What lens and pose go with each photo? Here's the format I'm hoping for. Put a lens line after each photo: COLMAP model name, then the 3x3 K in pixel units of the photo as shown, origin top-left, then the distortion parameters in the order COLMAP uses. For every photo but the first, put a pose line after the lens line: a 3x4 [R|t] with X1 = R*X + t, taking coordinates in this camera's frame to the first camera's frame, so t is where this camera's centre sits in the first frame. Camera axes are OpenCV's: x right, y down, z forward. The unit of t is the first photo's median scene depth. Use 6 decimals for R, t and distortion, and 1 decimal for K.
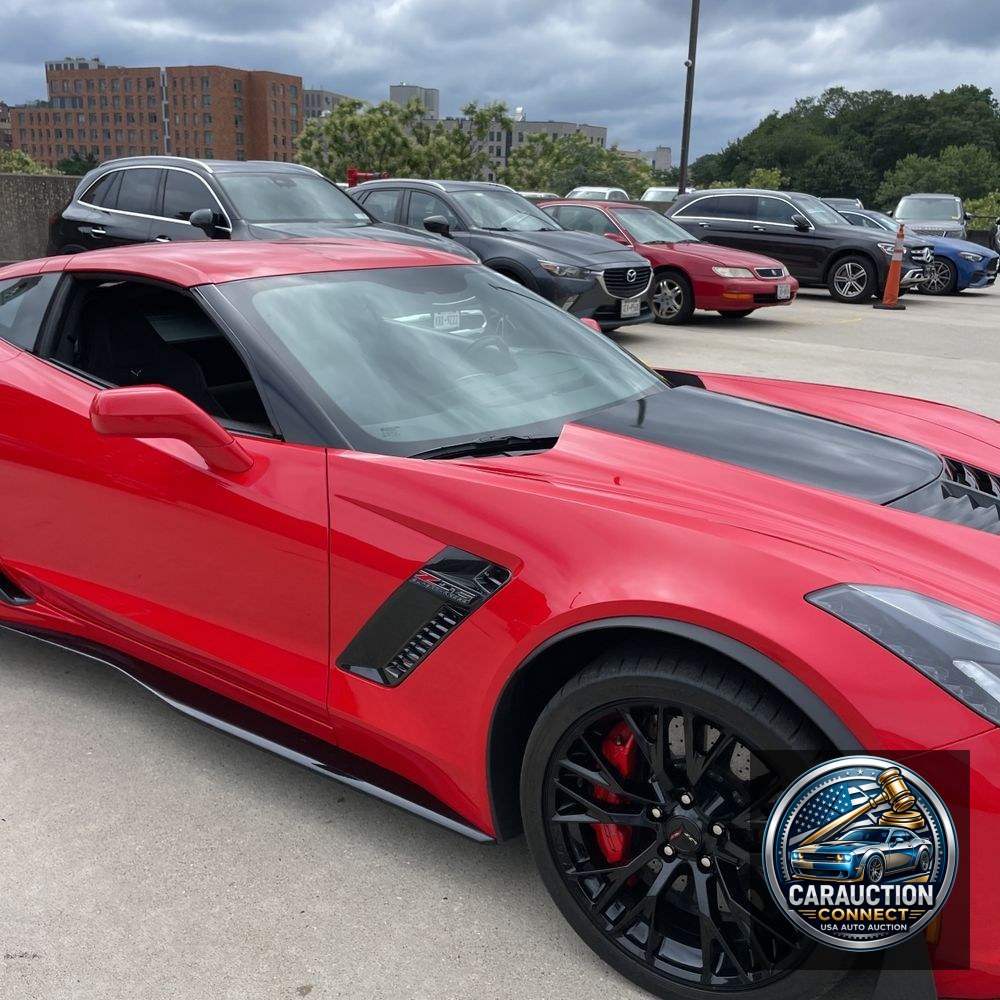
lens RADIAL K [[1022.0, 0, 528.2], [0, 1022.0, 495.0], [0, 0, 1]] dist [0.083040, -0.111262]
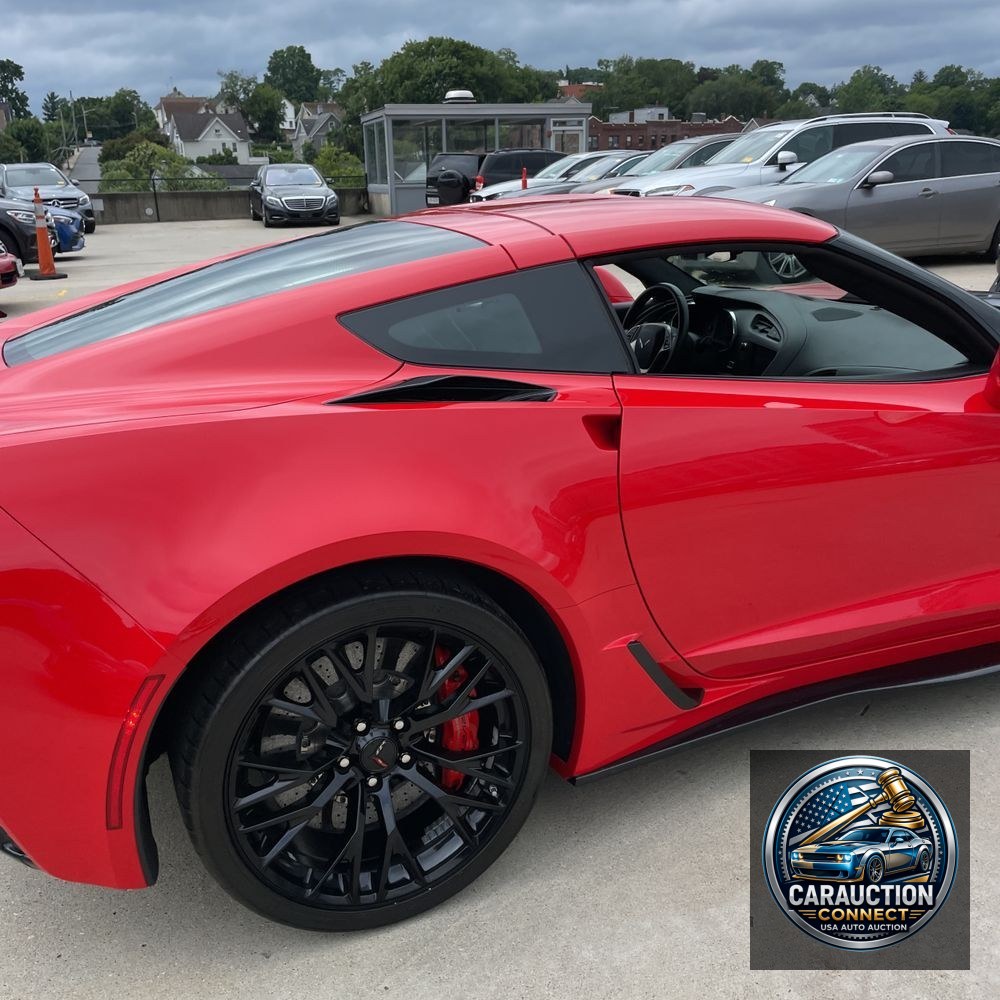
lens RADIAL K [[1013.6, 0, 500.0], [0, 1013.6, 500.0], [0, 0, 1]] dist [0.101863, -0.139790]
pose [[0.554863, -0.300052, 0.775949, -0.082543], [0.271756, 0.946902, 0.171831, -0.014842], [-0.786305, 0.115526, 0.606941, 0.048787]]
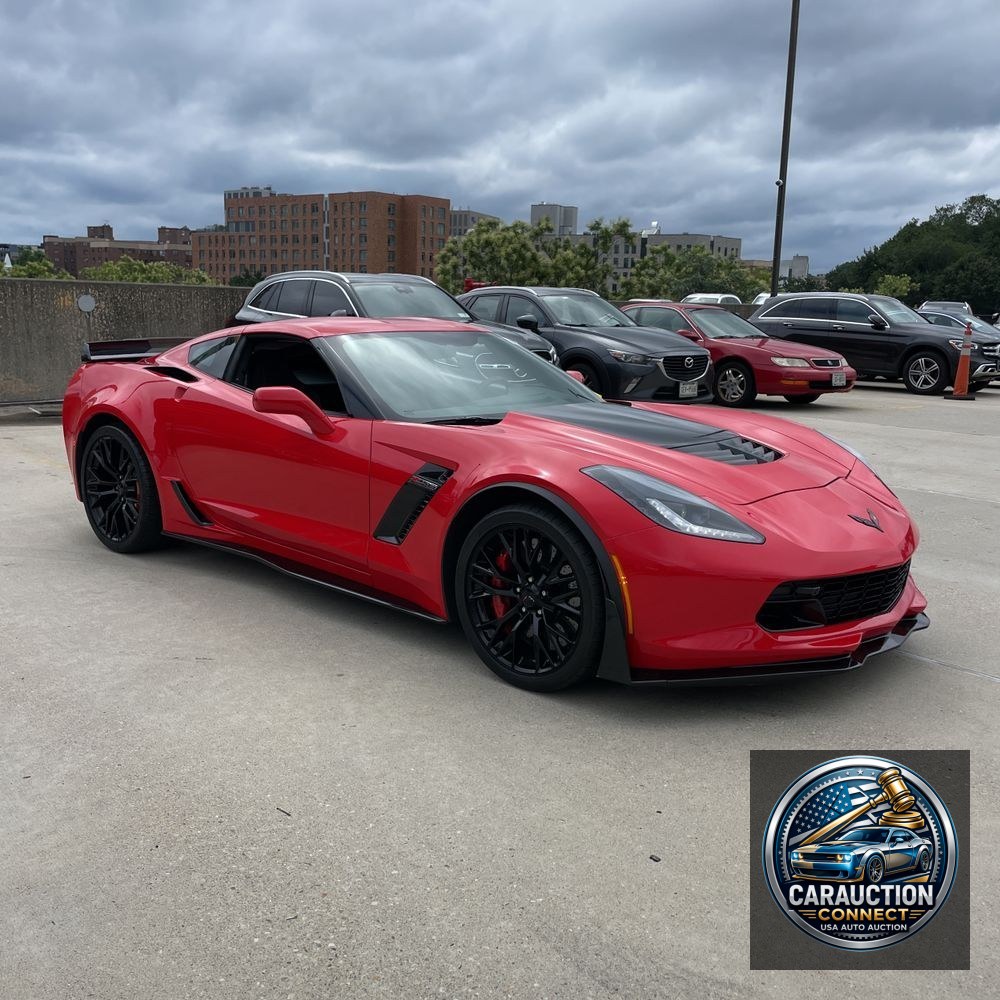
lens RADIAL K [[1027.3, 0, 510.3], [0, 1027.3, 483.3], [0, 0, 1]] dist [0.097666, -0.153550]
pose [[0.989029, 0.017776, -0.146646, 0.018828], [-0.034112, 0.993385, -0.109644, 0.015500], [0.143727, 0.113443, 0.983094, -0.045241]]
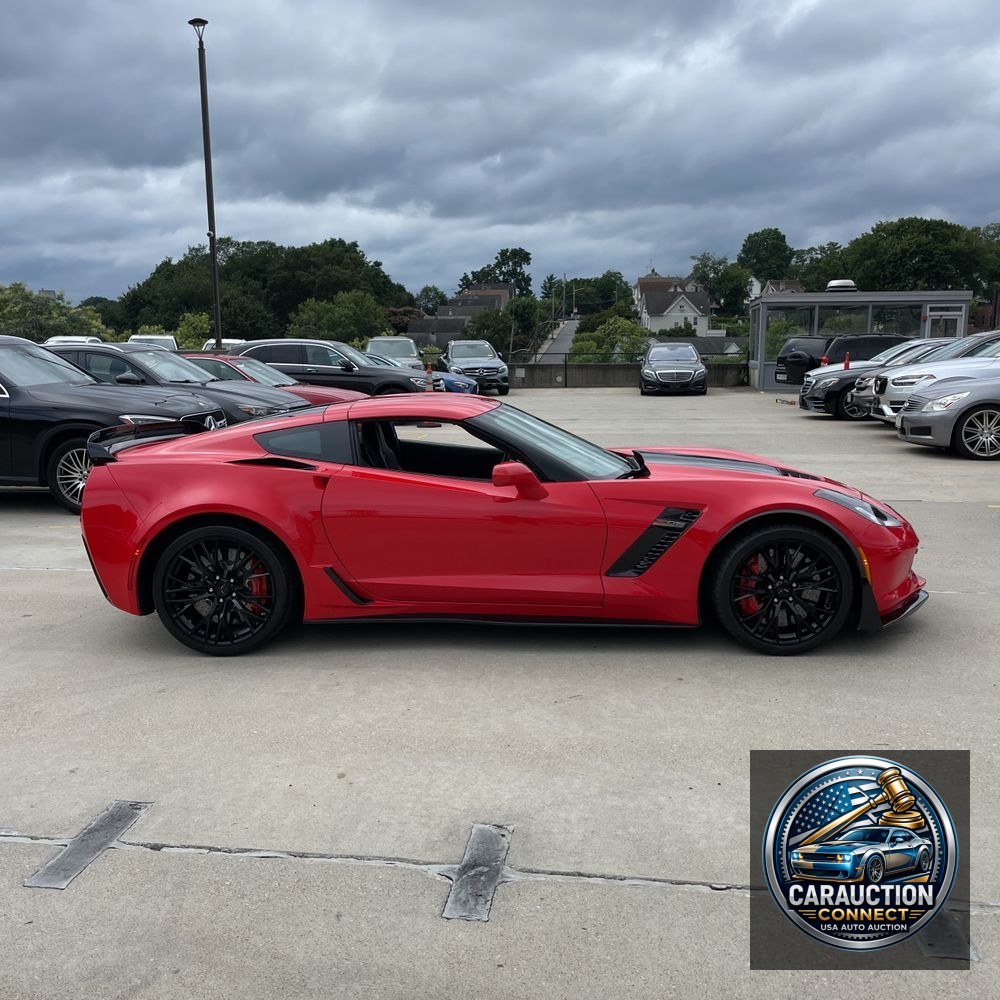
lens RADIAL K [[1027.3, 0, 510.3], [0, 1027.3, 483.3], [0, 0, 1]] dist [0.097666, -0.153550]
pose [[0.851944, -0.105278, 0.512940, -0.087397], [0.175413, 0.980360, -0.090131, 0.007913], [-0.493377, 0.166763, 0.853680, -0.049387]]
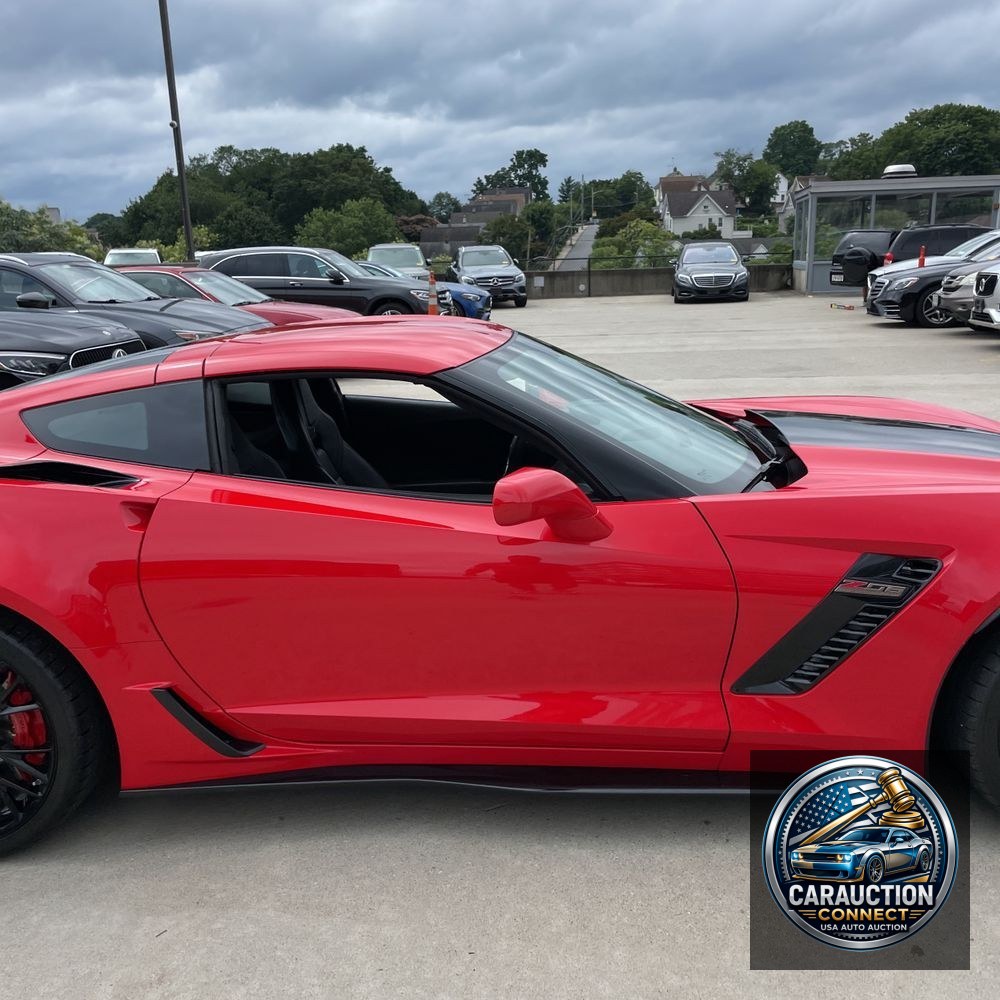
lens RADIAL K [[1025.8, 0, 513.8], [0, 1025.8, 501.2], [0, 0, 1]] dist [0.077093, -0.112939]
pose [[0.857462, -0.175171, 0.483812, -0.051511], [0.196316, 0.980515, 0.007078, -0.004991], [-0.475624, 0.088911, 0.875144, 0.007949]]
